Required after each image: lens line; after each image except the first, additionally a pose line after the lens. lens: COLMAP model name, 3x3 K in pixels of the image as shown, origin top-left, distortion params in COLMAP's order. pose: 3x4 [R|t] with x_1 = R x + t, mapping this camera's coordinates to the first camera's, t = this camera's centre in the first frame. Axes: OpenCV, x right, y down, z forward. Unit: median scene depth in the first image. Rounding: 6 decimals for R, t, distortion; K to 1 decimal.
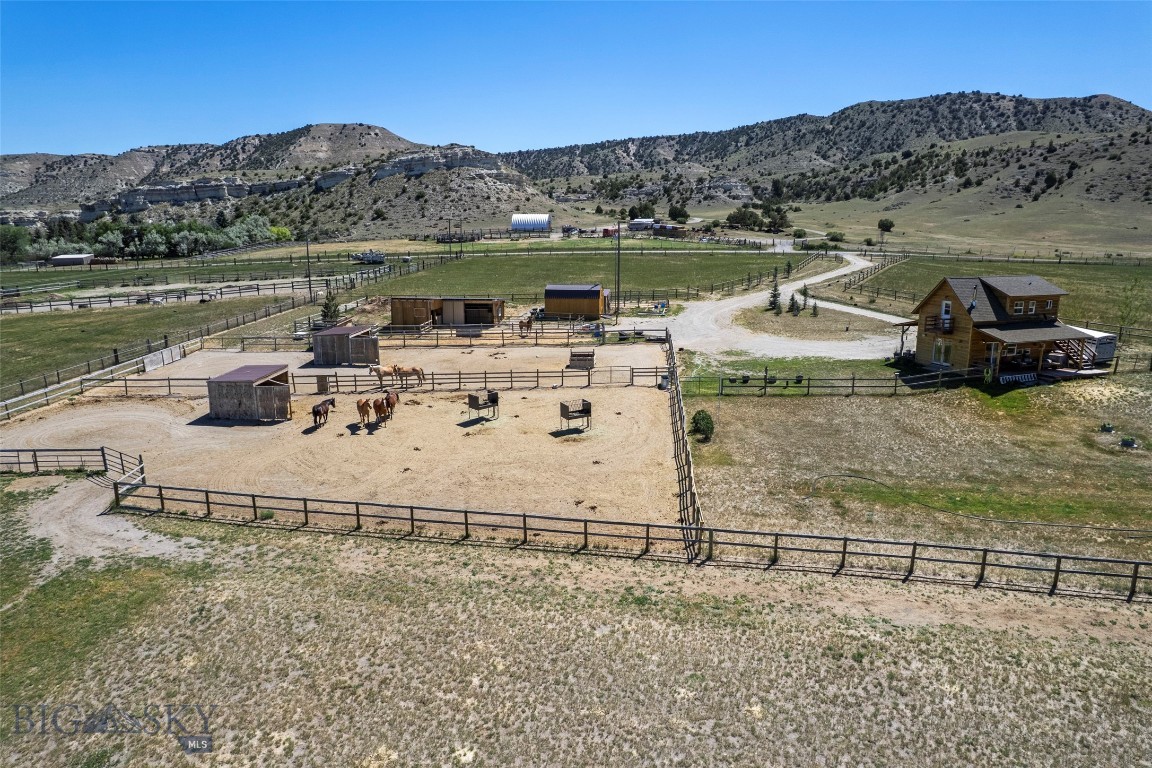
lens RADIAL K [[740.6, 0, 576.0], [0, 740.6, 384.0], [0, 0, 1]] dist [-0.084348, 0.077313]
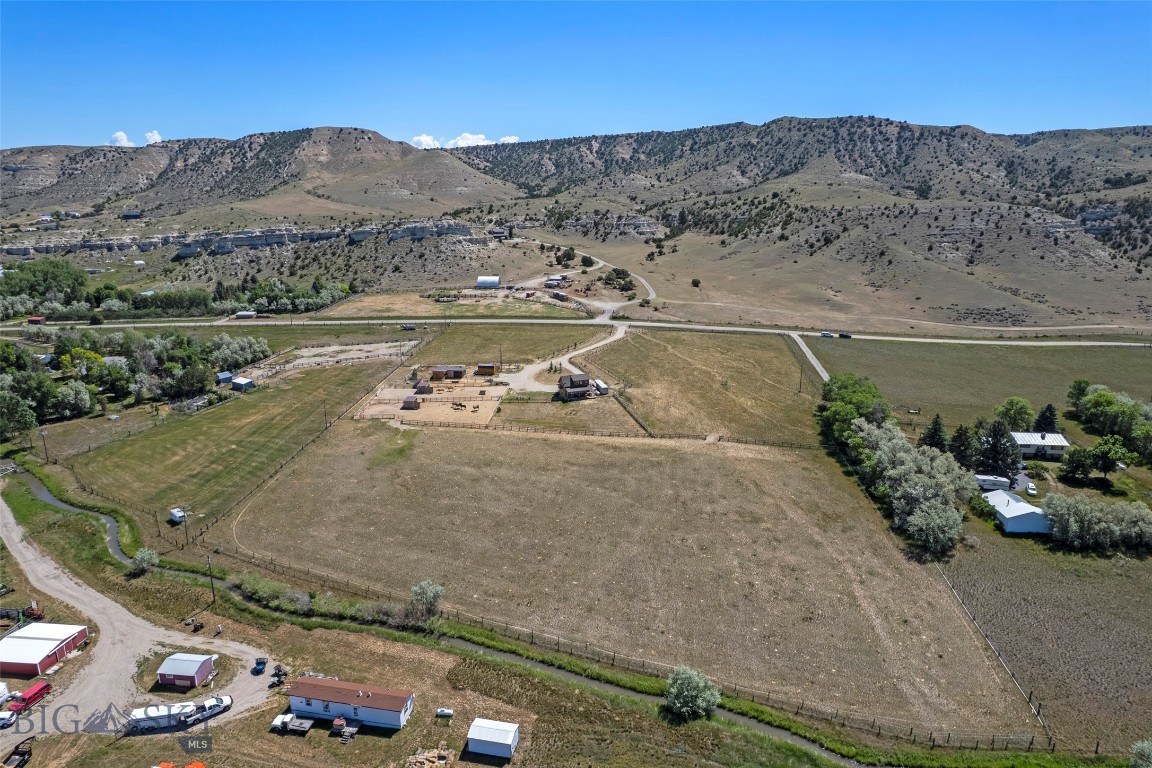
lens RADIAL K [[740.6, 0, 576.0], [0, 740.6, 384.0], [0, 0, 1]] dist [-0.084348, 0.077313]
pose [[0.999727, -0.000852, 0.023338, 0.052176], [-0.000368, 0.998635, 0.052226, -0.035613], [-0.023350, -0.052220, 0.998363, -0.377280]]
